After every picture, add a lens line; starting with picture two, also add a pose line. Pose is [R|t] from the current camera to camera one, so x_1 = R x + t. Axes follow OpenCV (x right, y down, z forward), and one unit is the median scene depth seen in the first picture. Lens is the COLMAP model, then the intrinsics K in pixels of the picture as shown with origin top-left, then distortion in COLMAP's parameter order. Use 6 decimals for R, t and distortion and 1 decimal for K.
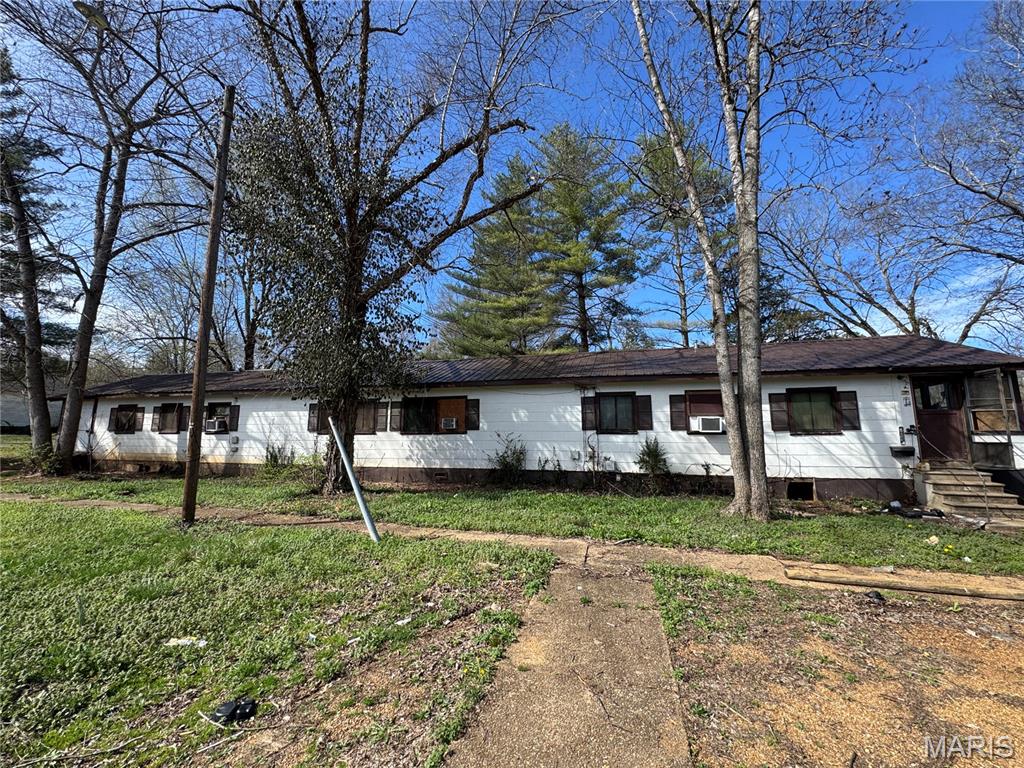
lens RADIAL K [[414.6, 0, 512.0], [0, 414.6, 384.0], [0, 0, 1]] dist [-0.000710, -0.000004]
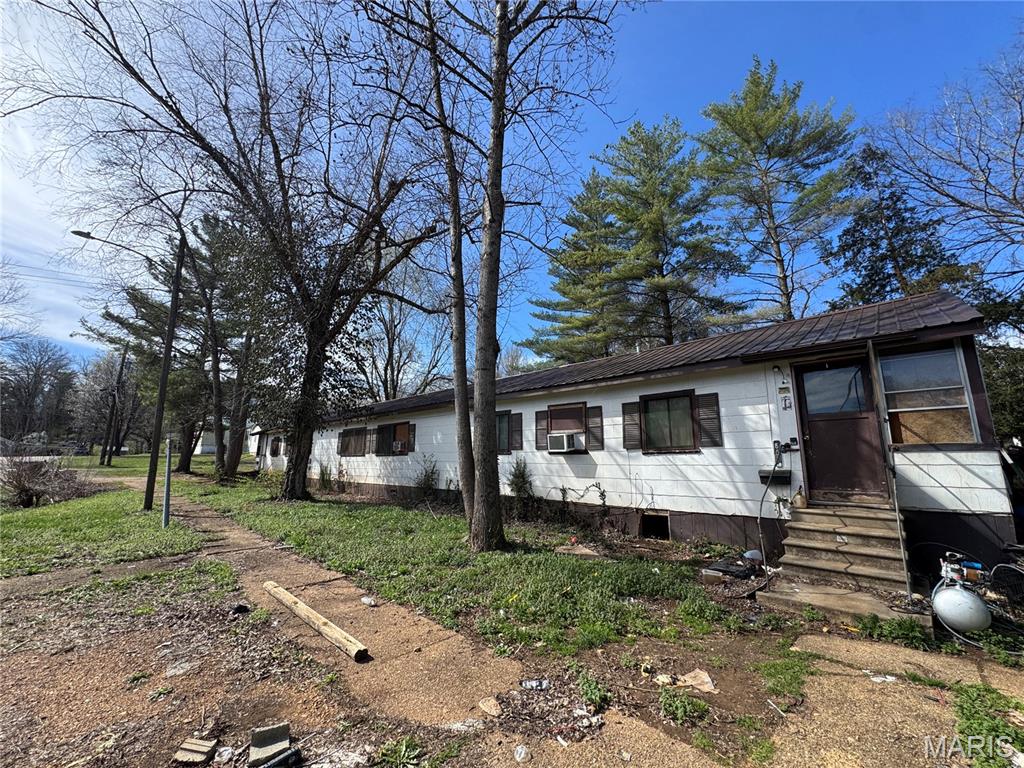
lens RADIAL K [[414.6, 0, 512.0], [0, 414.6, 384.0], [0, 0, 1]] dist [-0.000710, -0.000004]
pose [[0.868804, -0.089462, -0.487007, 0.764471], [0.062962, 0.995519, -0.070553, 0.026369], [0.491136, 0.030634, 0.870544, 0.162679]]
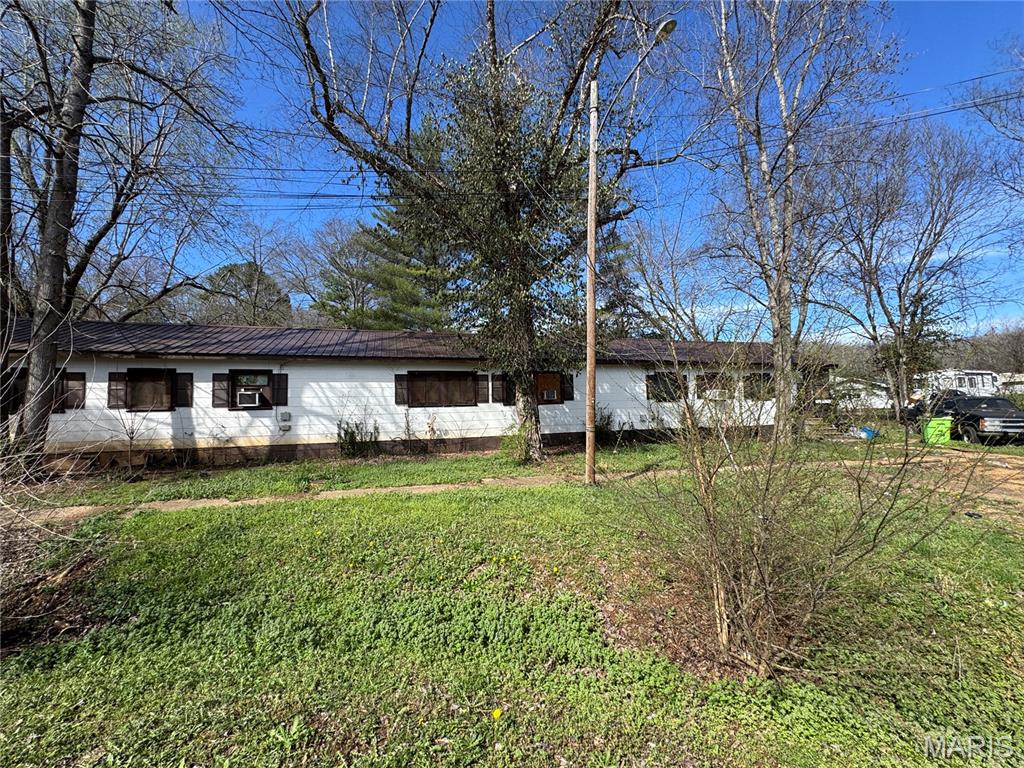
lens RADIAL K [[414.6, 0, 512.0], [0, 414.6, 384.0], [0, 0, 1]] dist [-0.000710, -0.000004]
pose [[0.845571, 0.012633, 0.533714, -0.930867], [-0.042707, 0.998117, 0.044036, 0.021095], [-0.532152, -0.060029, 0.844518, 0.099120]]
